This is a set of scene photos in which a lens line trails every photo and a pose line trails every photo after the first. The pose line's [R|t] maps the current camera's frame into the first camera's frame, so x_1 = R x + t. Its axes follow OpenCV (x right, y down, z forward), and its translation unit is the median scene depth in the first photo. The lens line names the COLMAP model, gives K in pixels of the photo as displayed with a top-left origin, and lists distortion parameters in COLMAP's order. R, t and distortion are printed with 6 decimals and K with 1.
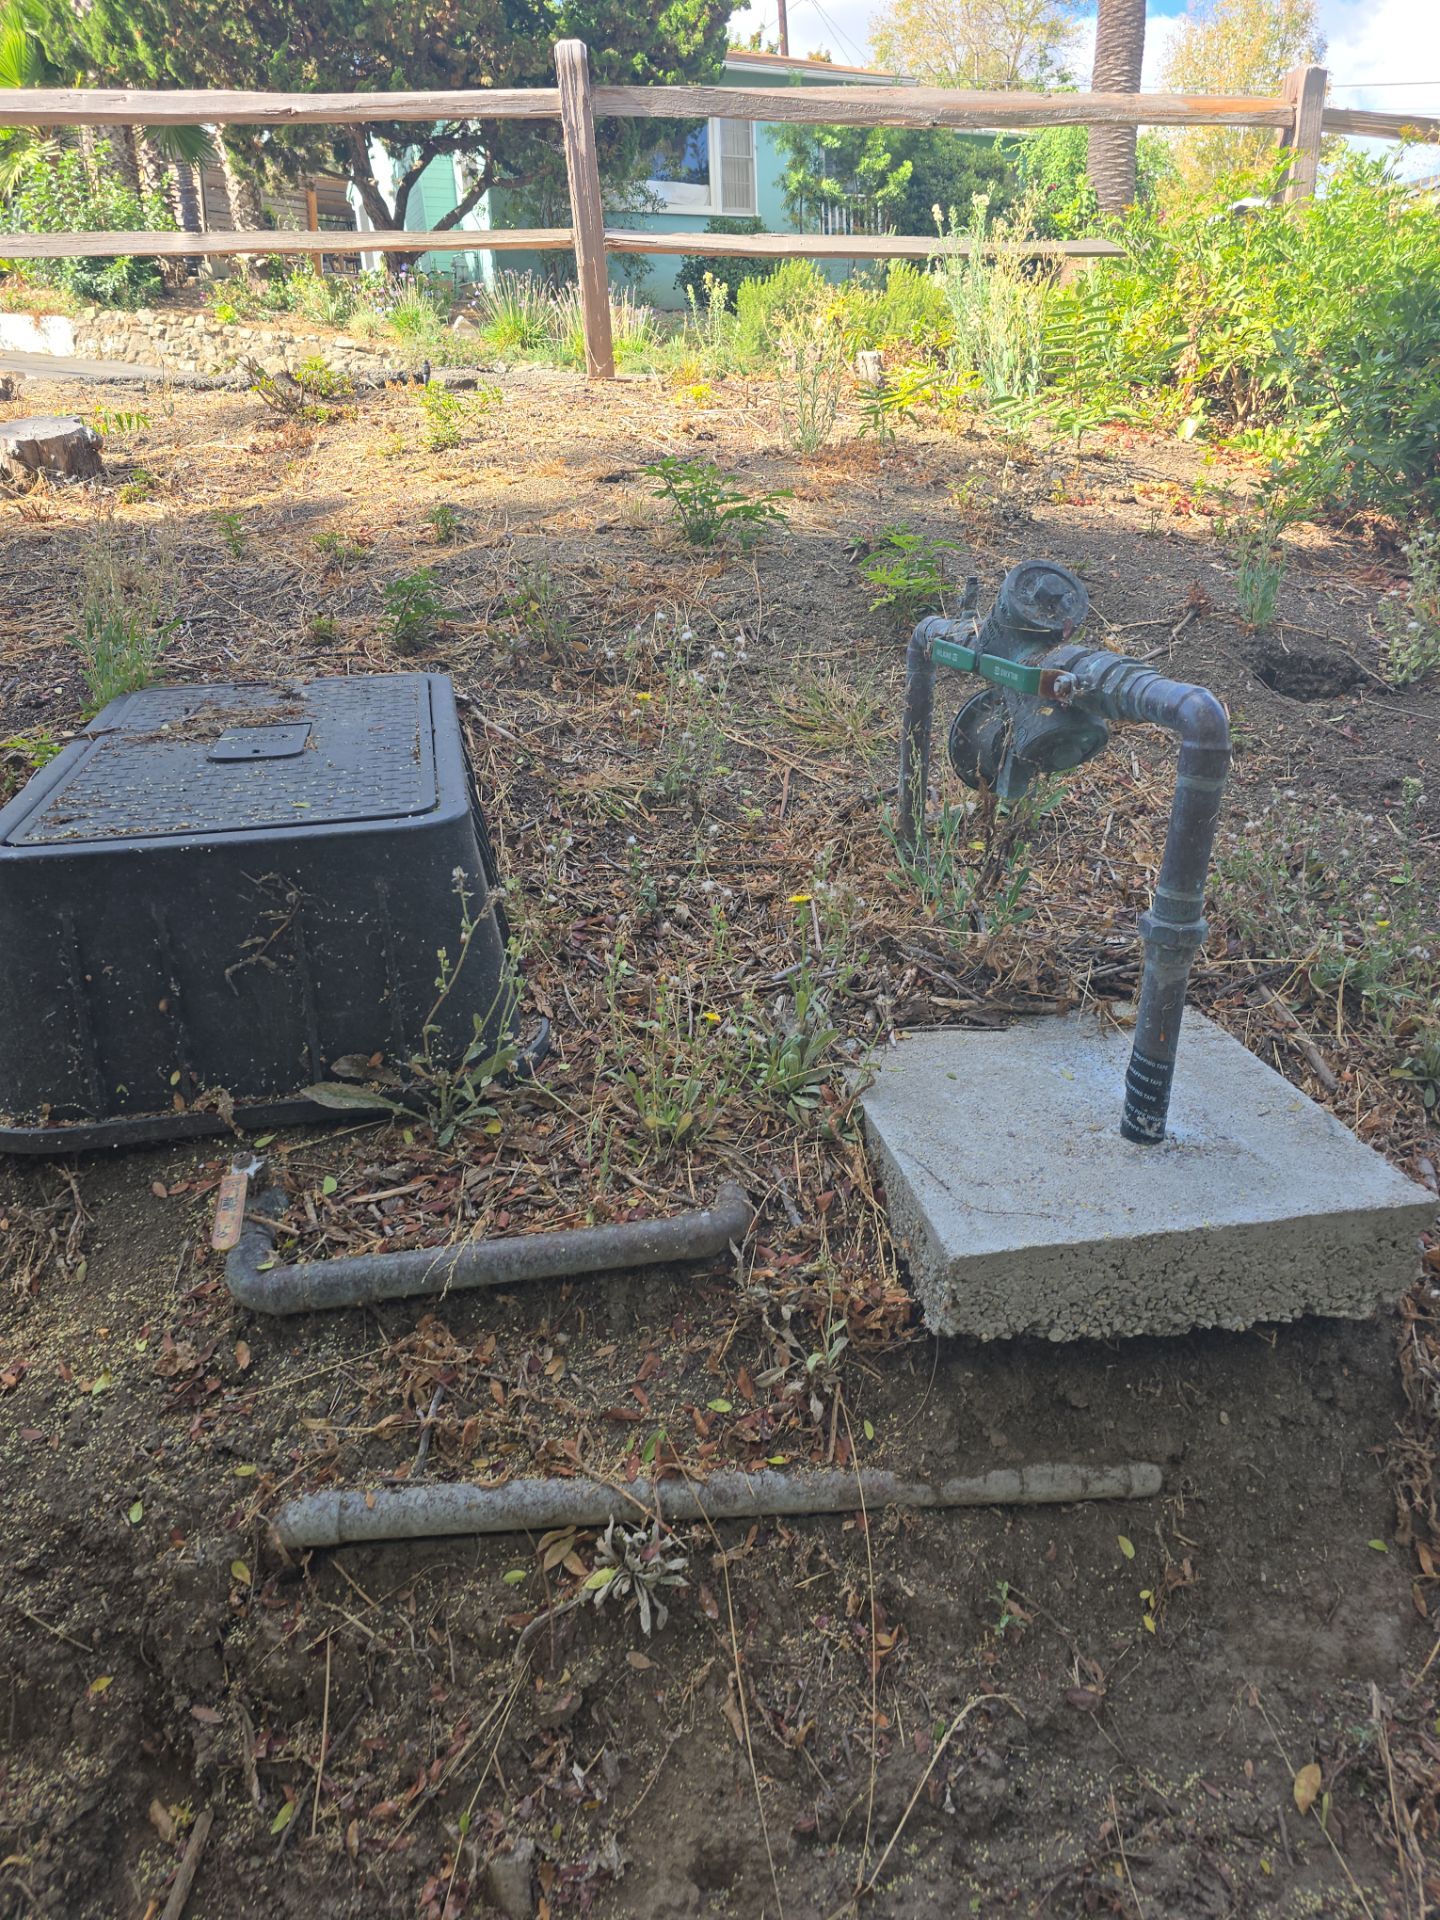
lens RADIAL K [[1300.9, 0, 669.0], [0, 1300.9, 945.4], [0, 0, 1]] dist [0.075938, -0.075893]
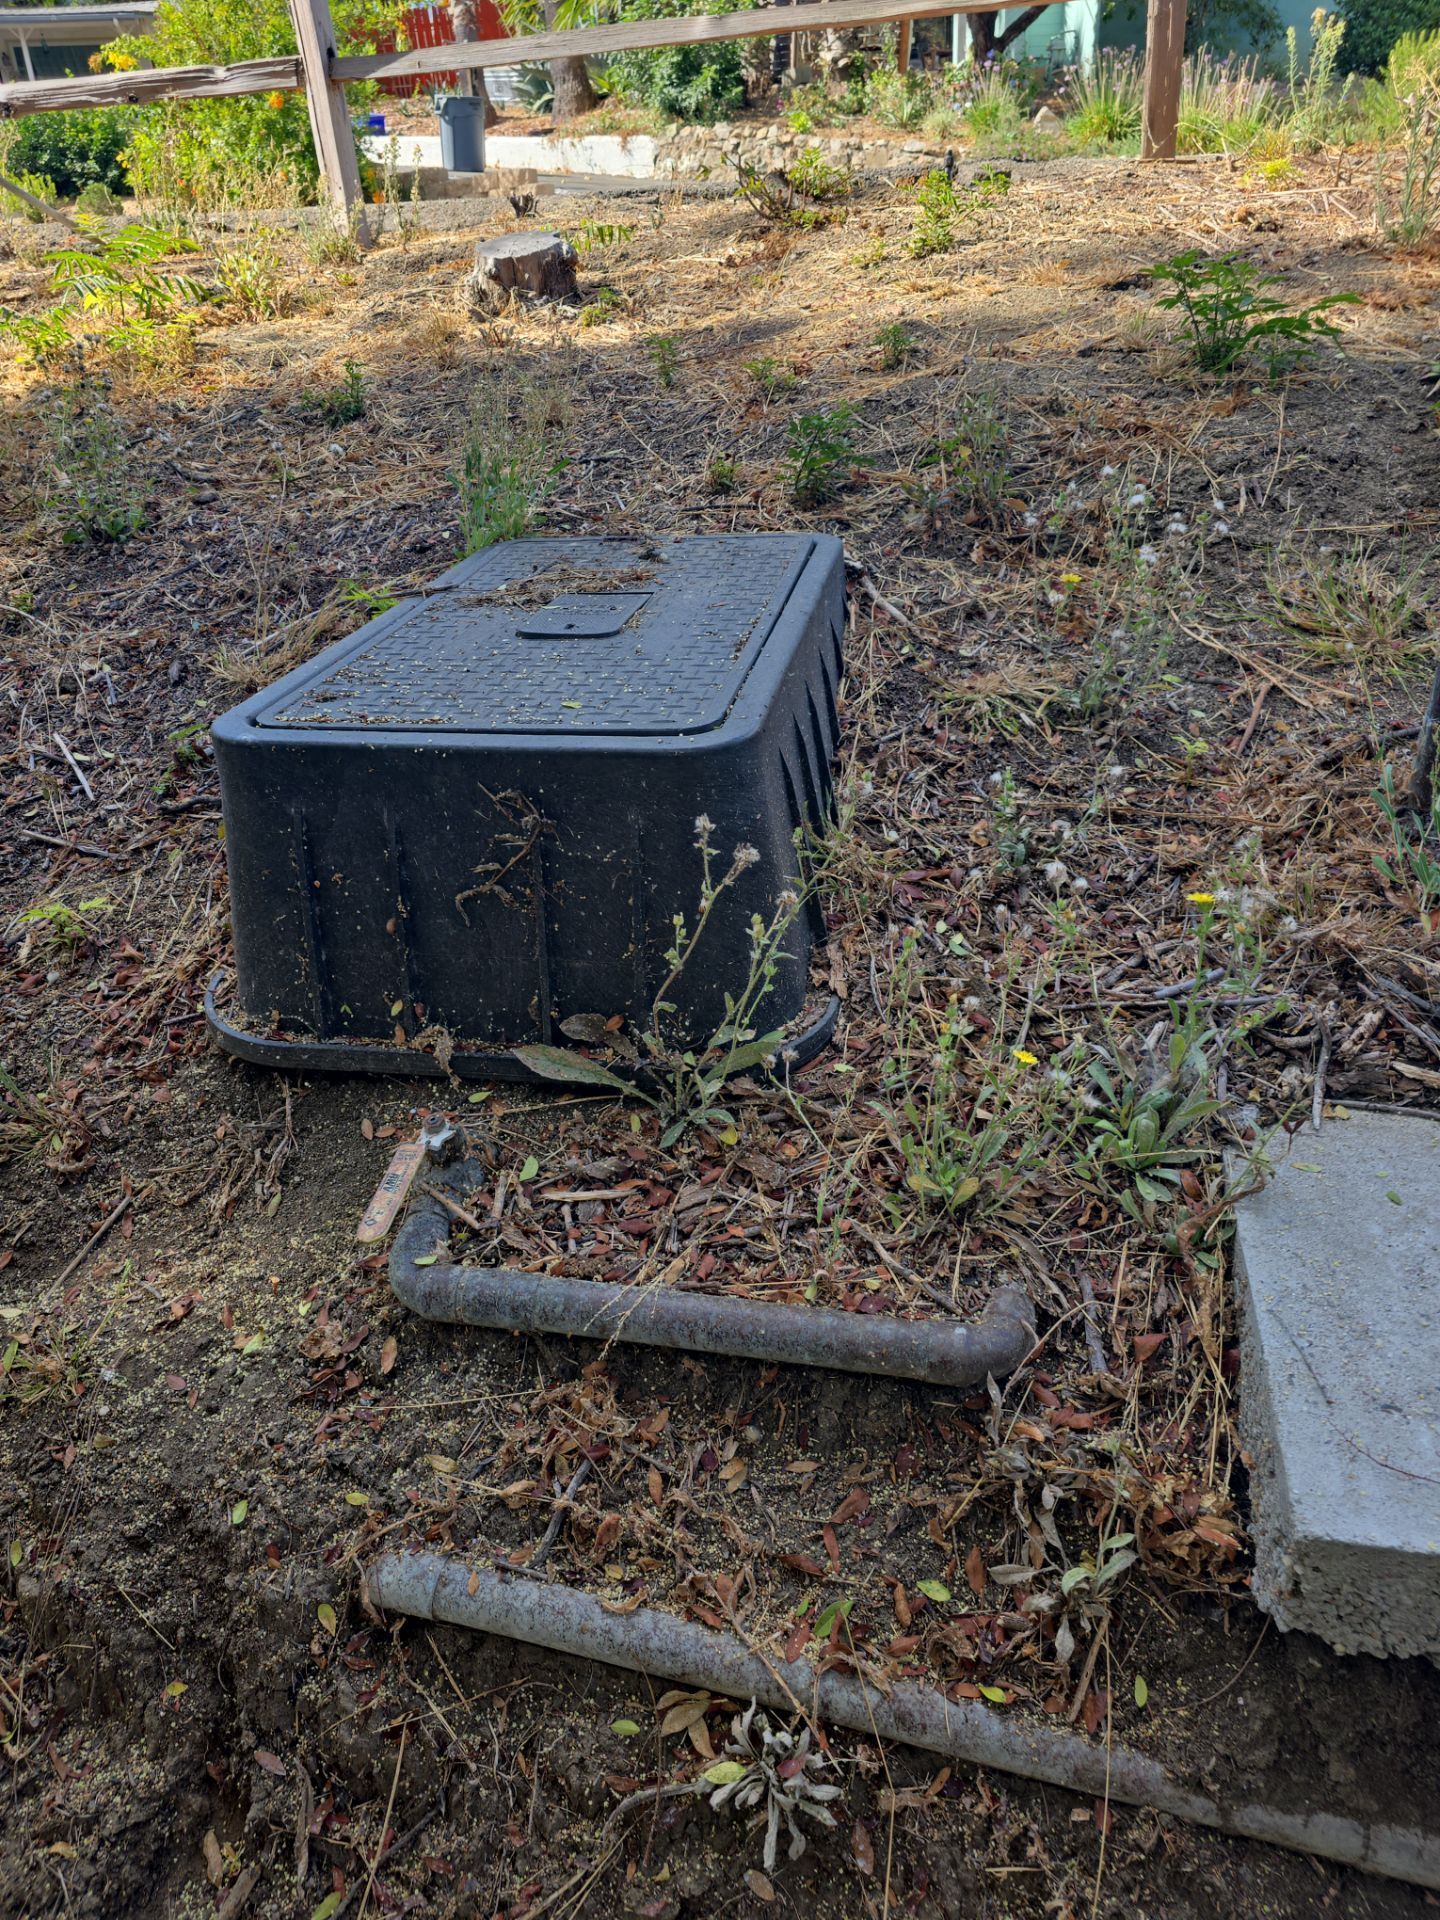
lens RADIAL K [[1272.7, 0, 698.9], [0, 1272.7, 935.9], [0, 0, 1]] dist [0.051349, -0.043639]
pose [[0.925926, 0.157529, -0.343286, 0.081454], [-0.116017, 0.983556, 0.138414, -0.073700], [0.359445, -0.088335, 0.928976, 0.236409]]
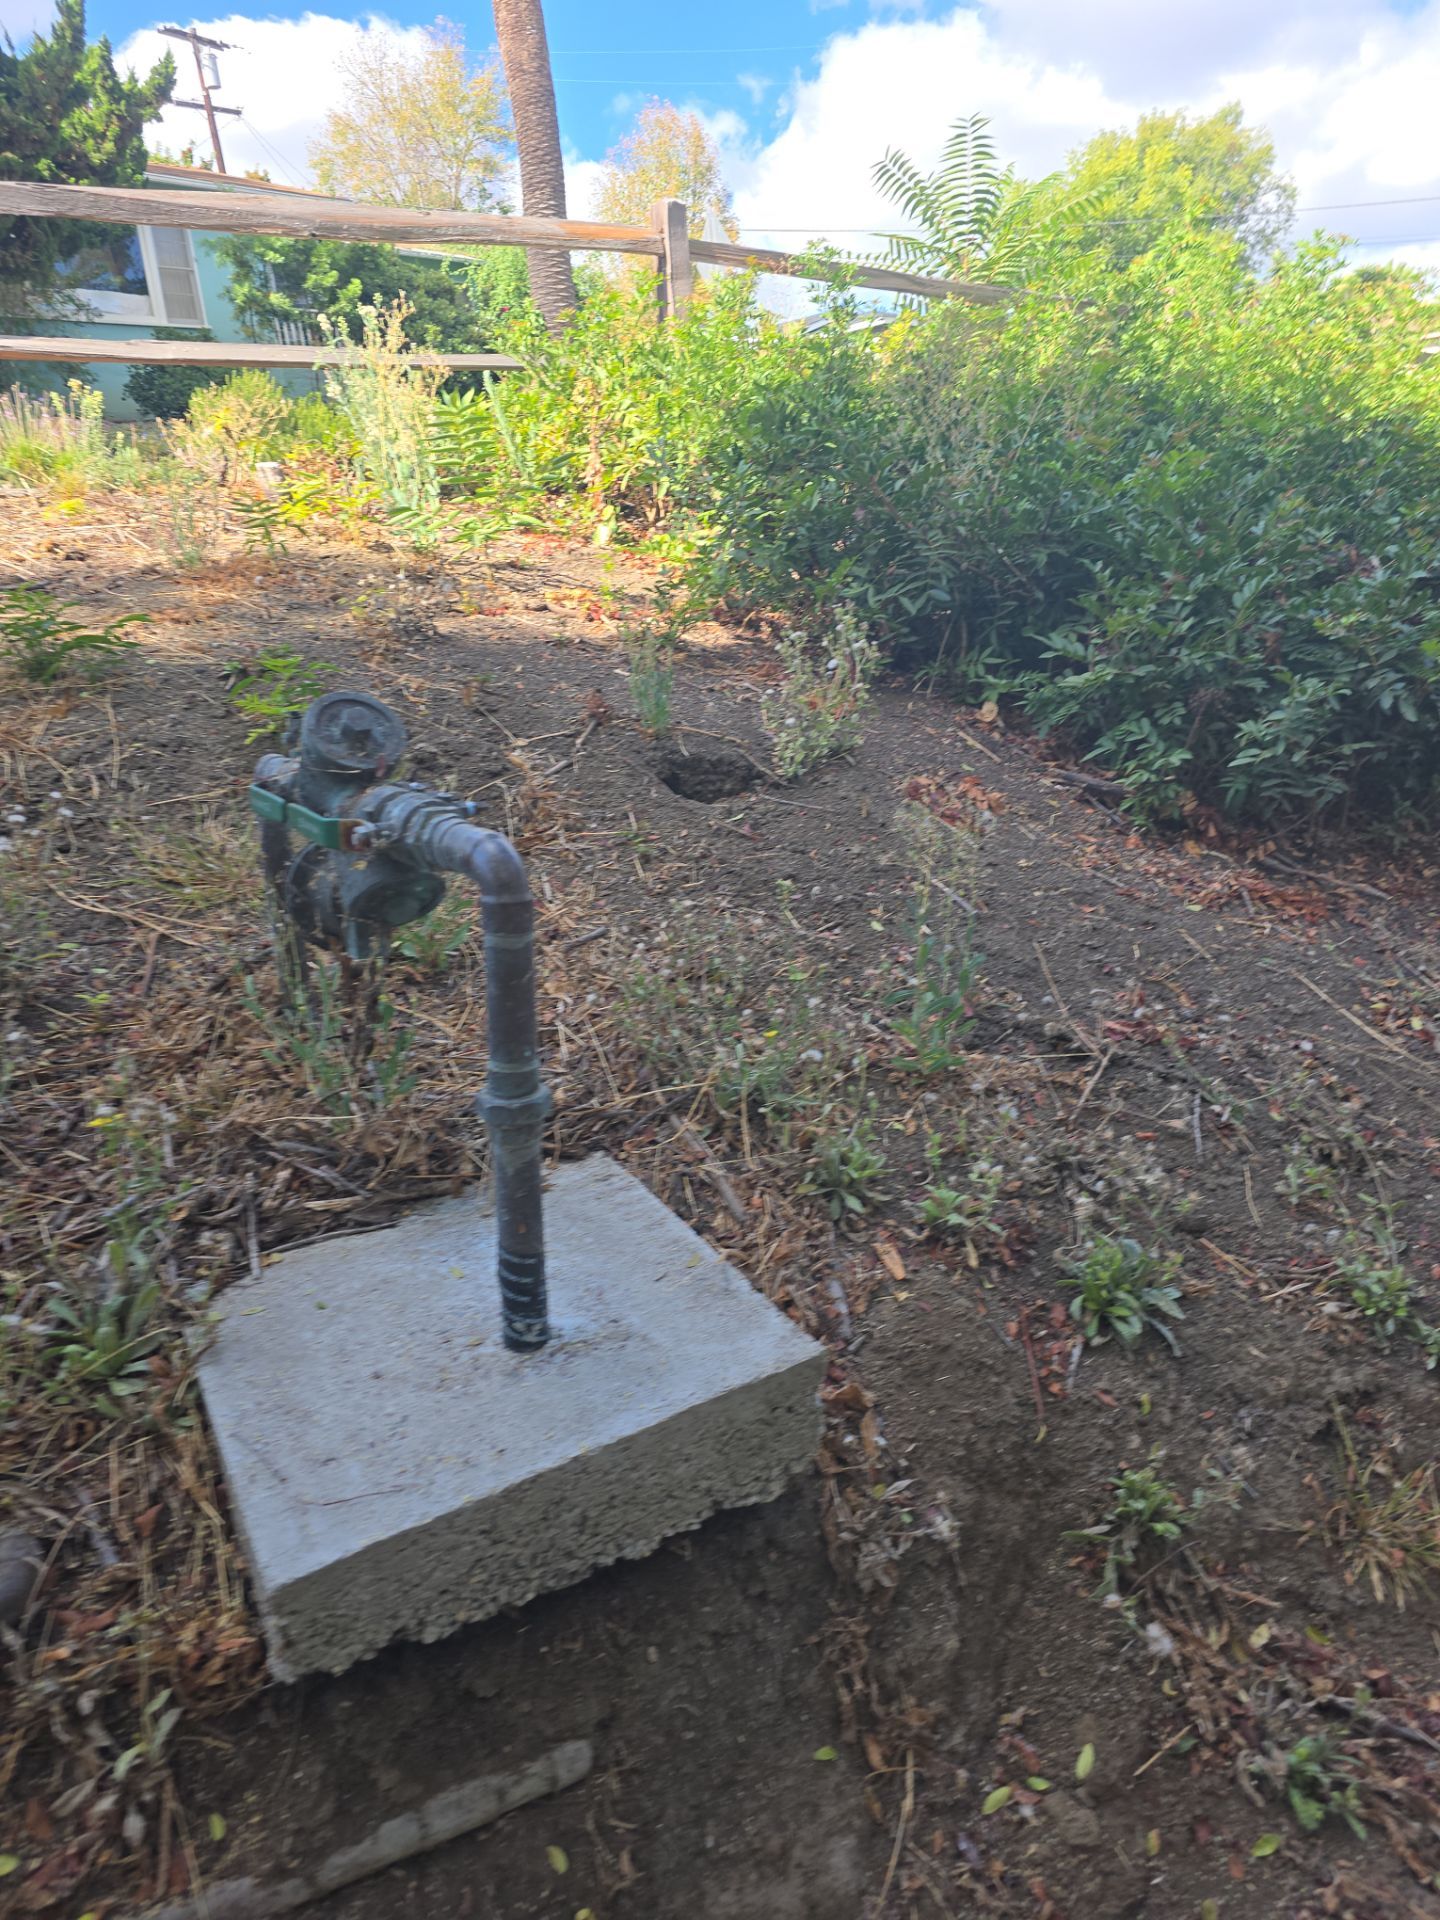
lens RADIAL K [[1284.2, 0, 687.1], [0, 1284.2, 950.6], [0, 0, 1]] dist [0.056331, -0.046624]
pose [[0.937911, -0.135321, 0.319392, 0.180818], [0.154711, 0.987303, -0.036012, -0.051177], [-0.310463, 0.083190, 0.946938, 0.111442]]
